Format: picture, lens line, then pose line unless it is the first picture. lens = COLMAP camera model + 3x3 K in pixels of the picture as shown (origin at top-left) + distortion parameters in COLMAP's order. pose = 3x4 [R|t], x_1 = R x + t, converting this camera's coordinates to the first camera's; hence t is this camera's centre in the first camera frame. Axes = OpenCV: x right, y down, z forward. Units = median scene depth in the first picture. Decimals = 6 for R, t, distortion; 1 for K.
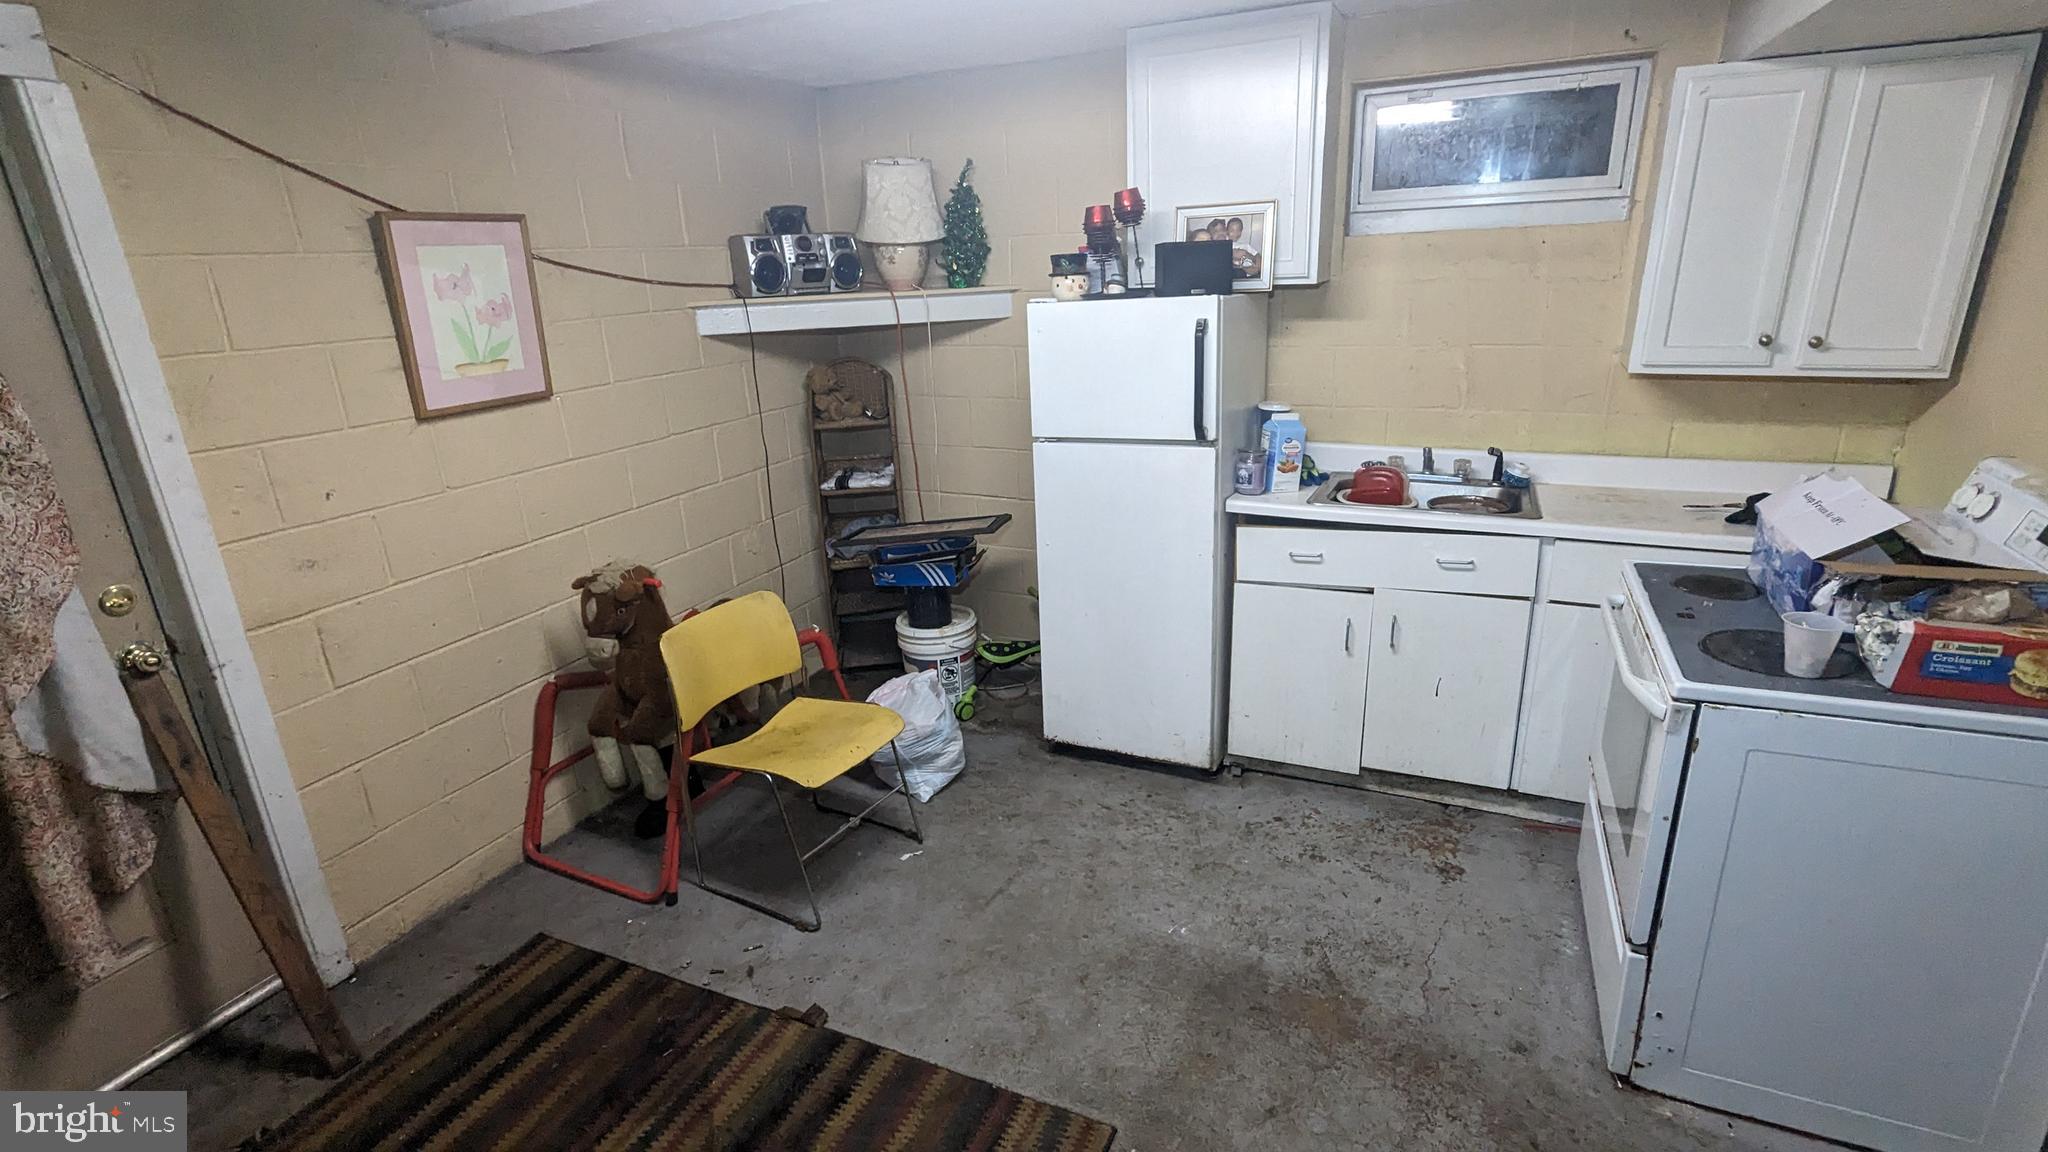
lens RADIAL K [[961.0, 0, 1022.2], [0, 961.0, 580.3], [0, 0, 1]] dist [-0.003236, 0.002147]
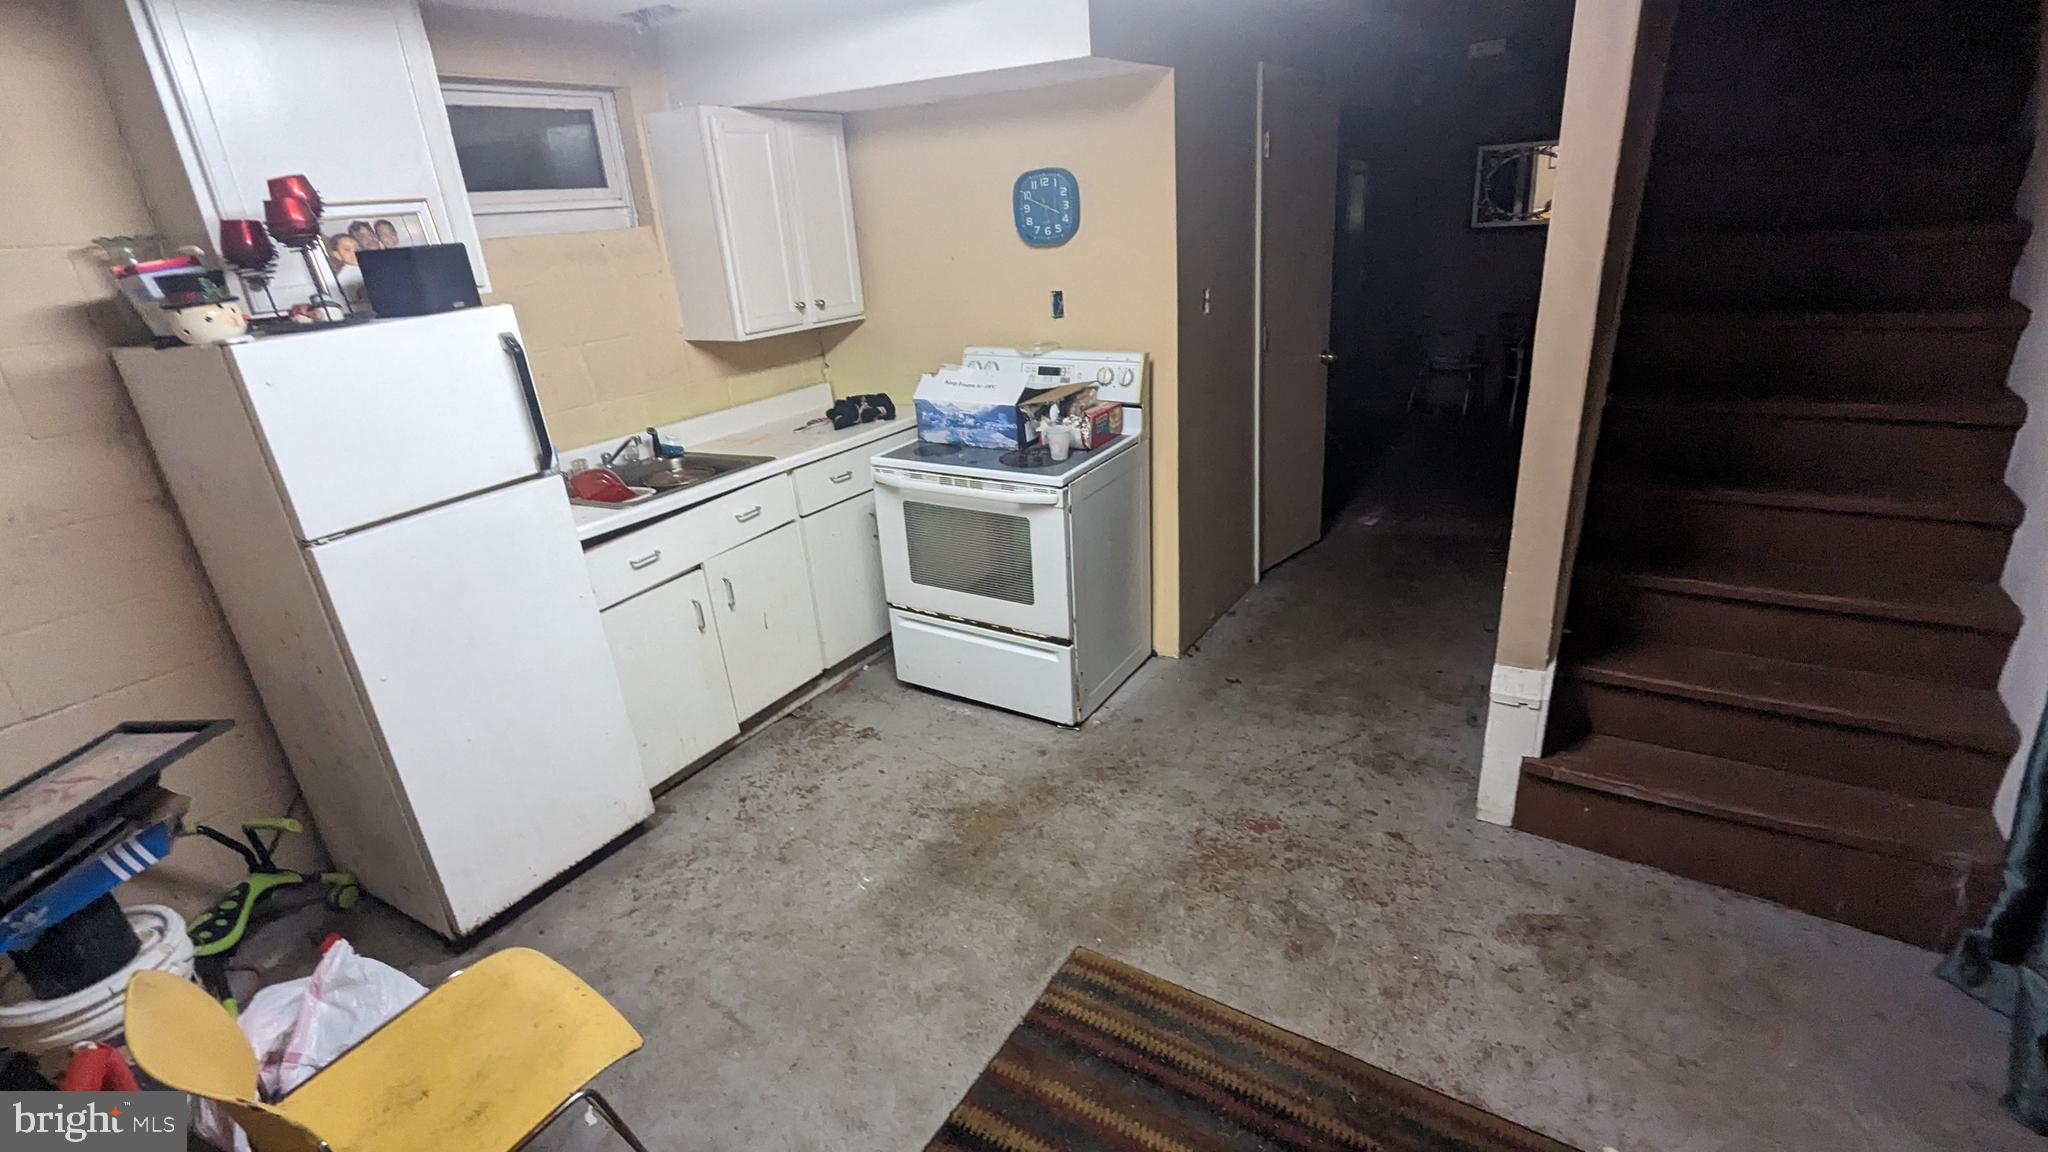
lens RADIAL K [[961.0, 0, 1026.0], [0, 961.0, 578.0], [0, 0, 1]] dist [-0.003236, 0.002147]
pose [[0.124646, -0.332823, 0.934715, -0.620194], [0.369741, 0.889789, 0.267521, -0.134383], [-0.920736, 0.312257, 0.233967, 0.439024]]
